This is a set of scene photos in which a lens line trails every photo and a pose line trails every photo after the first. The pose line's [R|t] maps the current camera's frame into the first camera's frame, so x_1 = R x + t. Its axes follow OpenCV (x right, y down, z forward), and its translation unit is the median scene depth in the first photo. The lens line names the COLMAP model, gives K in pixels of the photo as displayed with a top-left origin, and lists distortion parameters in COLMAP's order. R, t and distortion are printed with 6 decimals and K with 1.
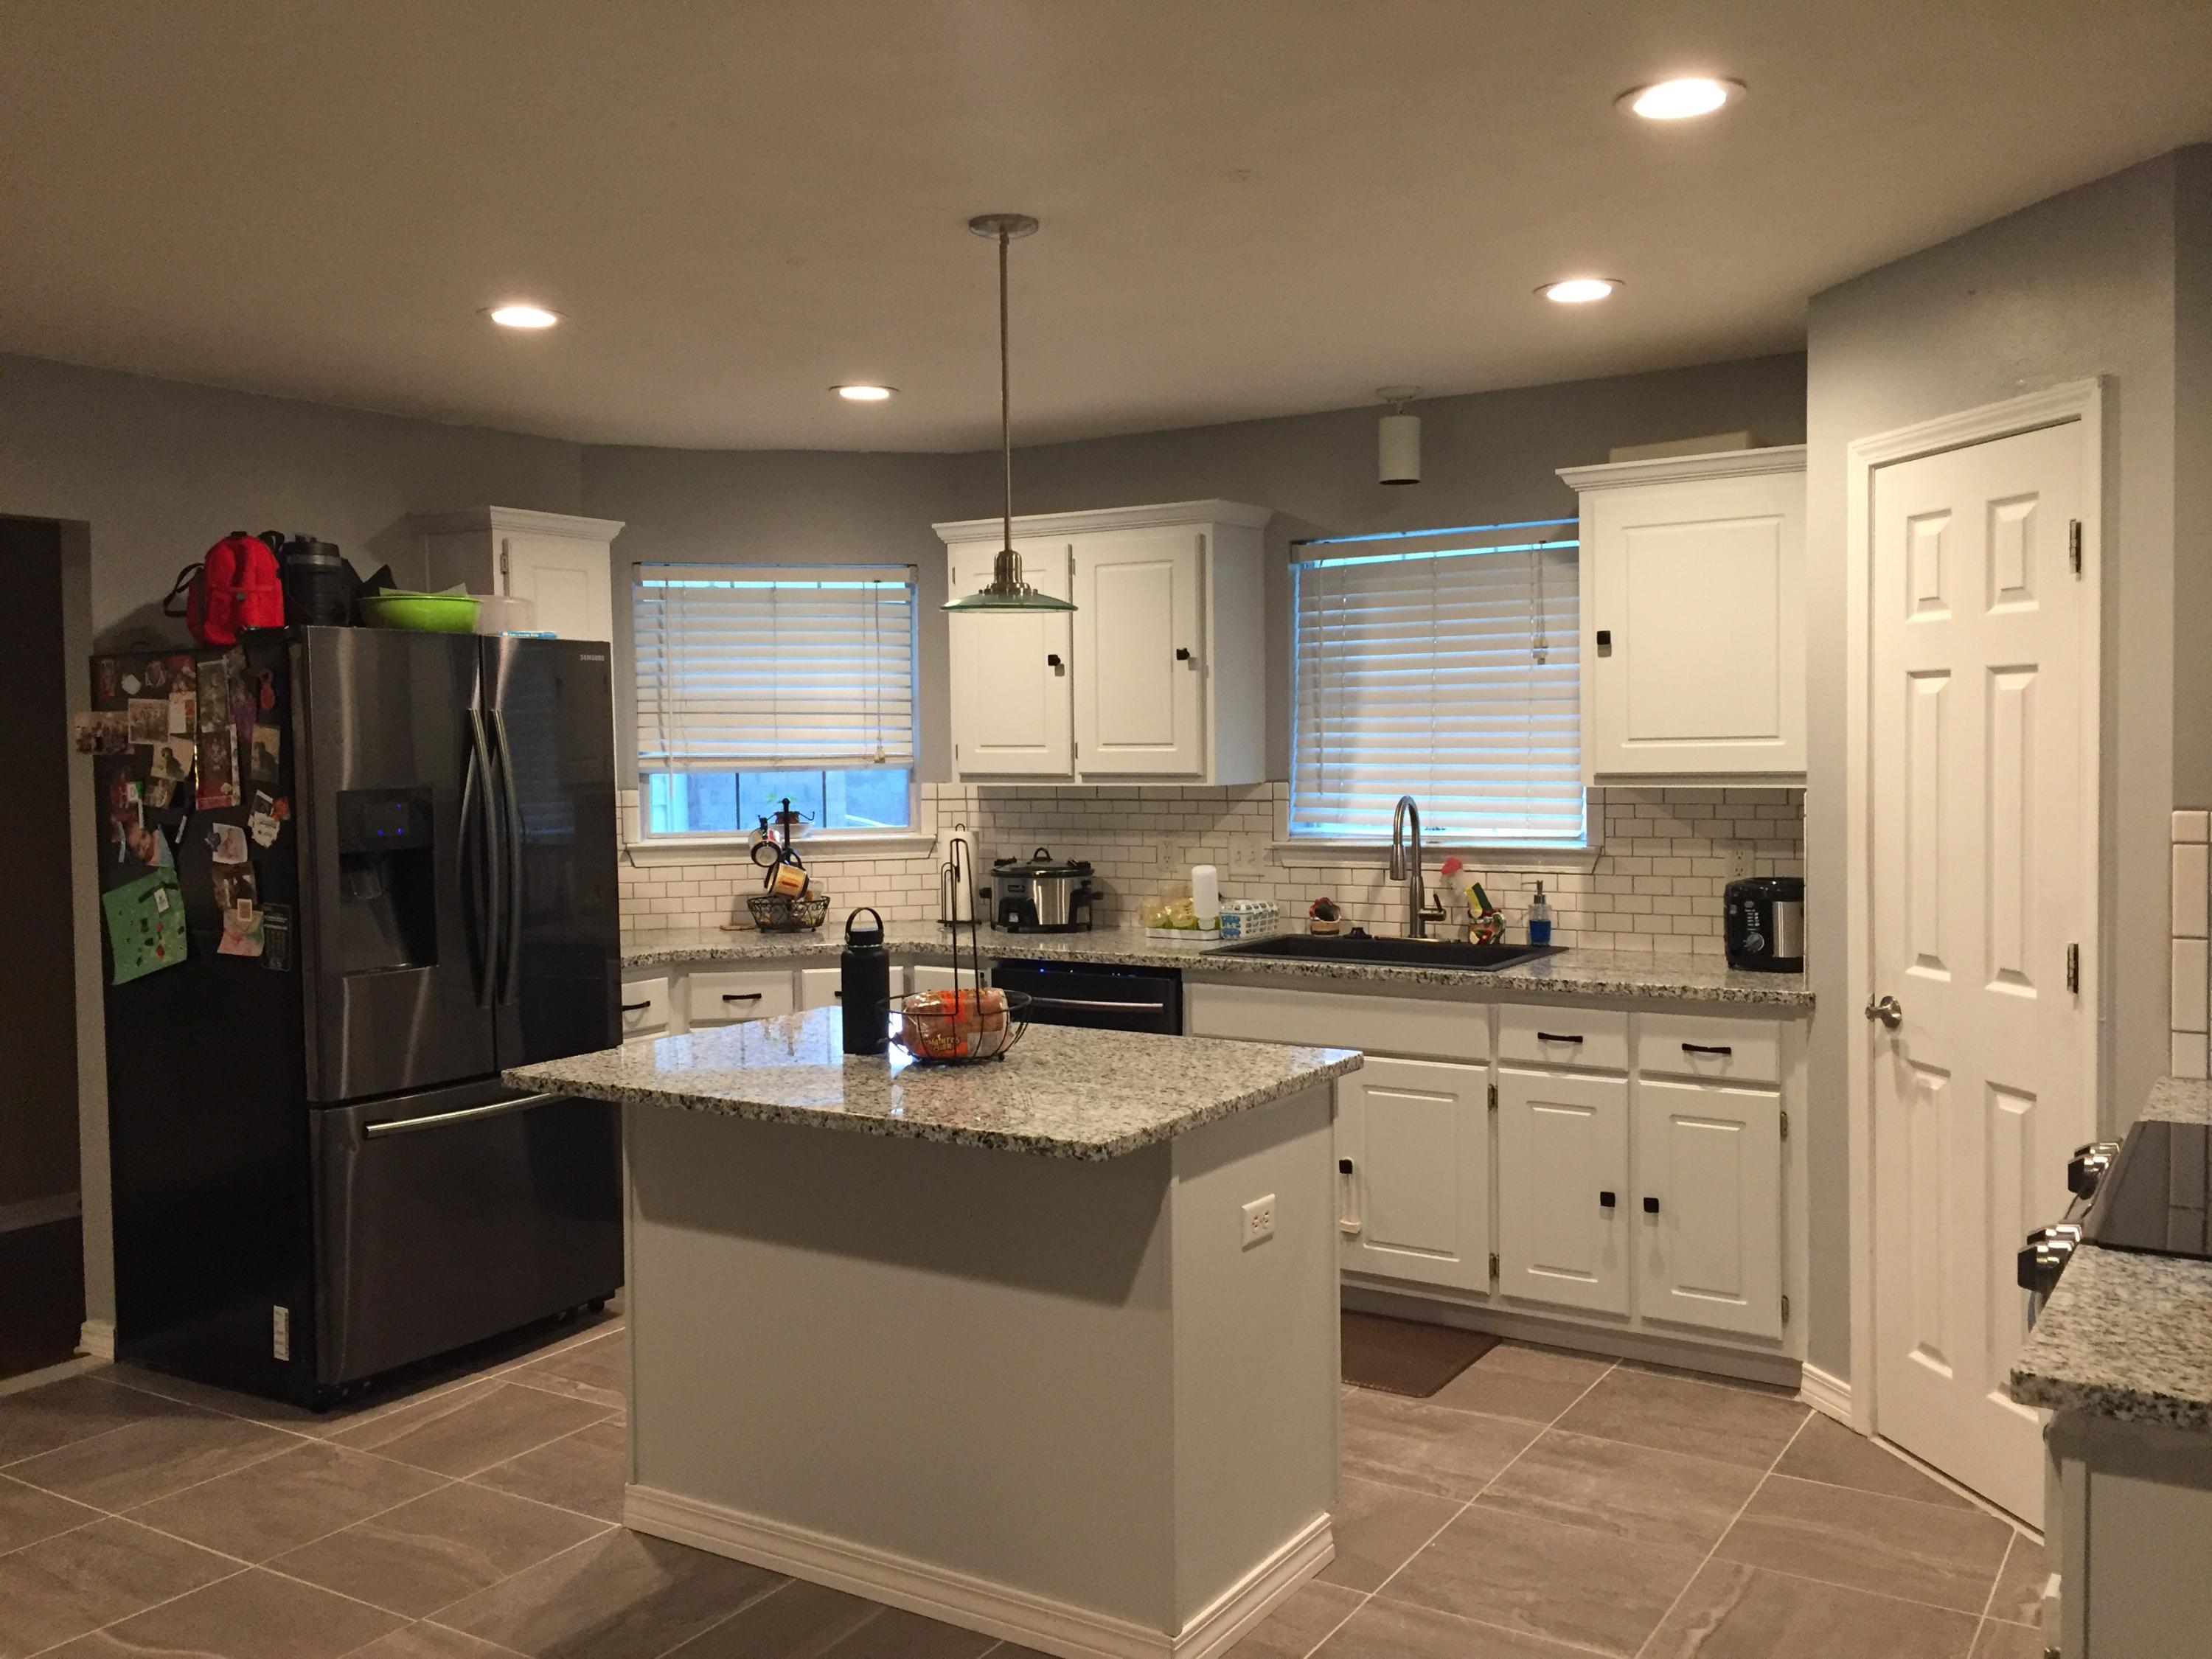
lens RADIAL K [[1900.8, 0, 1101.8], [0, 1900.8, 826.0], [0, 0, 1]] dist [0.034255, 0.001969]
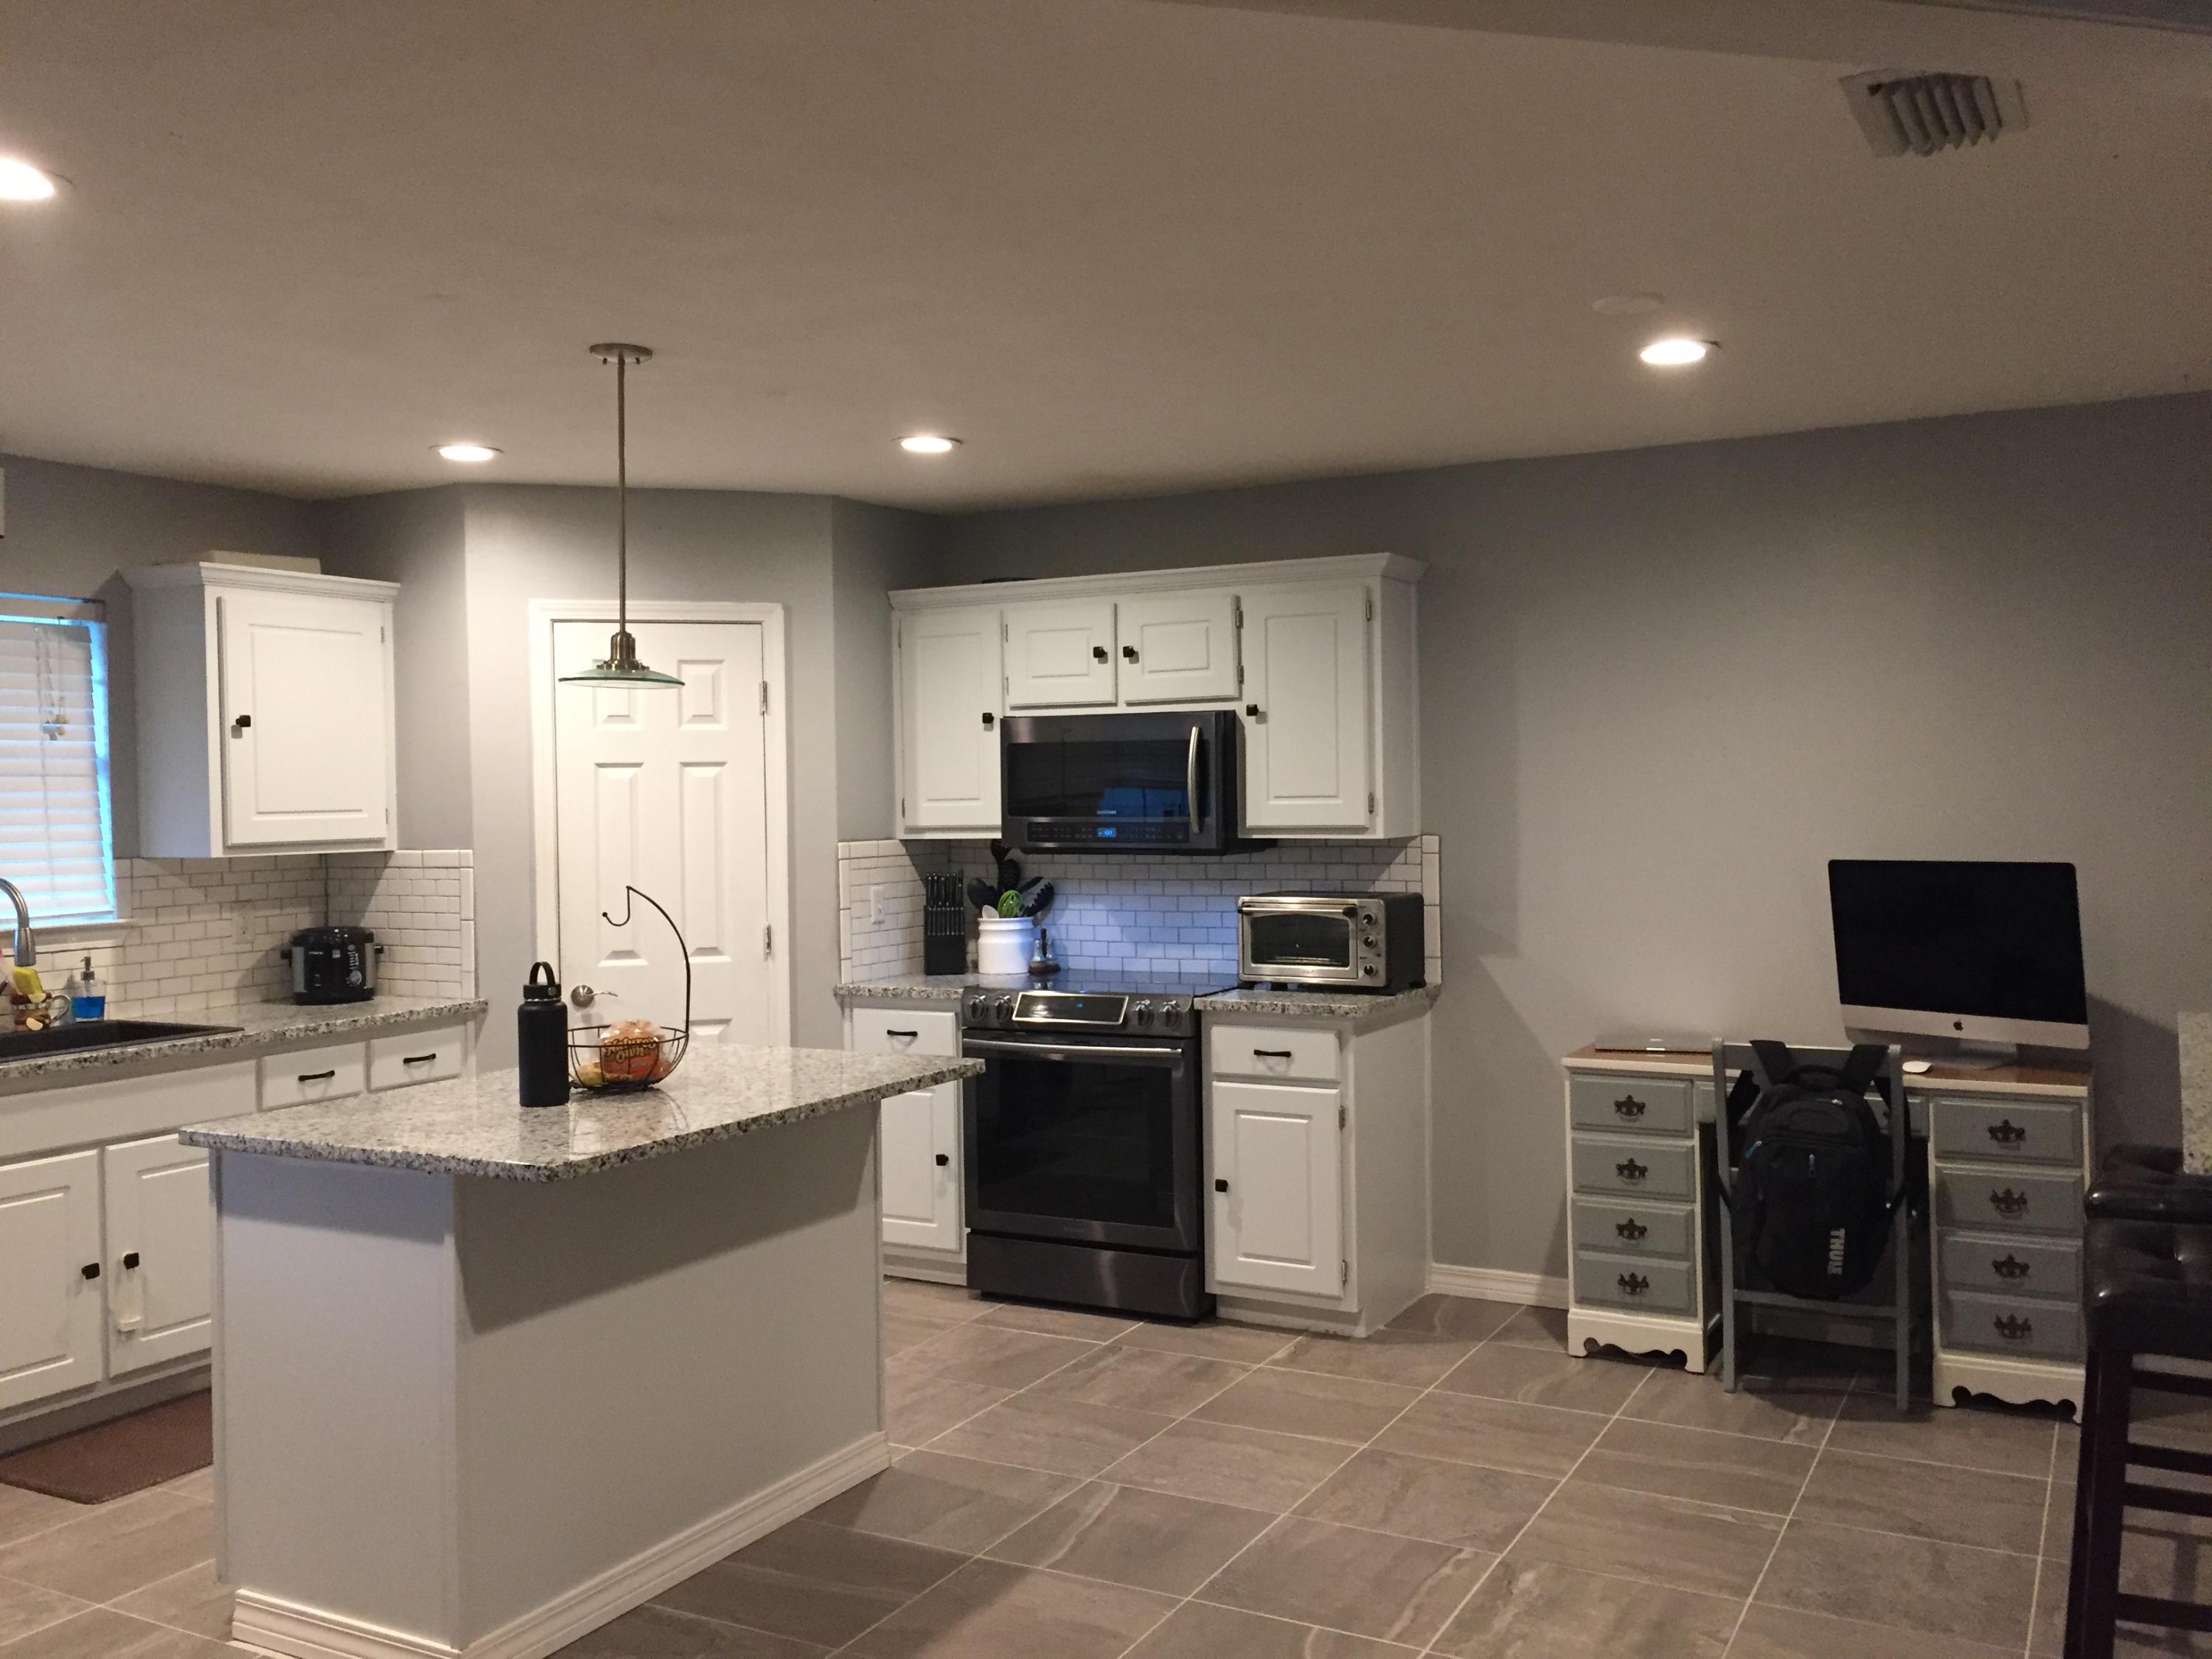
lens RADIAL K [[1900.8, 0, 1102.9], [0, 1900.8, 825.0], [0, 0, 1]] dist [0.034255, 0.001969]
pose [[-0.070957, -0.000019, 0.997479, -0.883924], [0.064832, 0.997885, 0.004631, -0.011411], [-0.995370, 0.064997, -0.070806, 0.585180]]
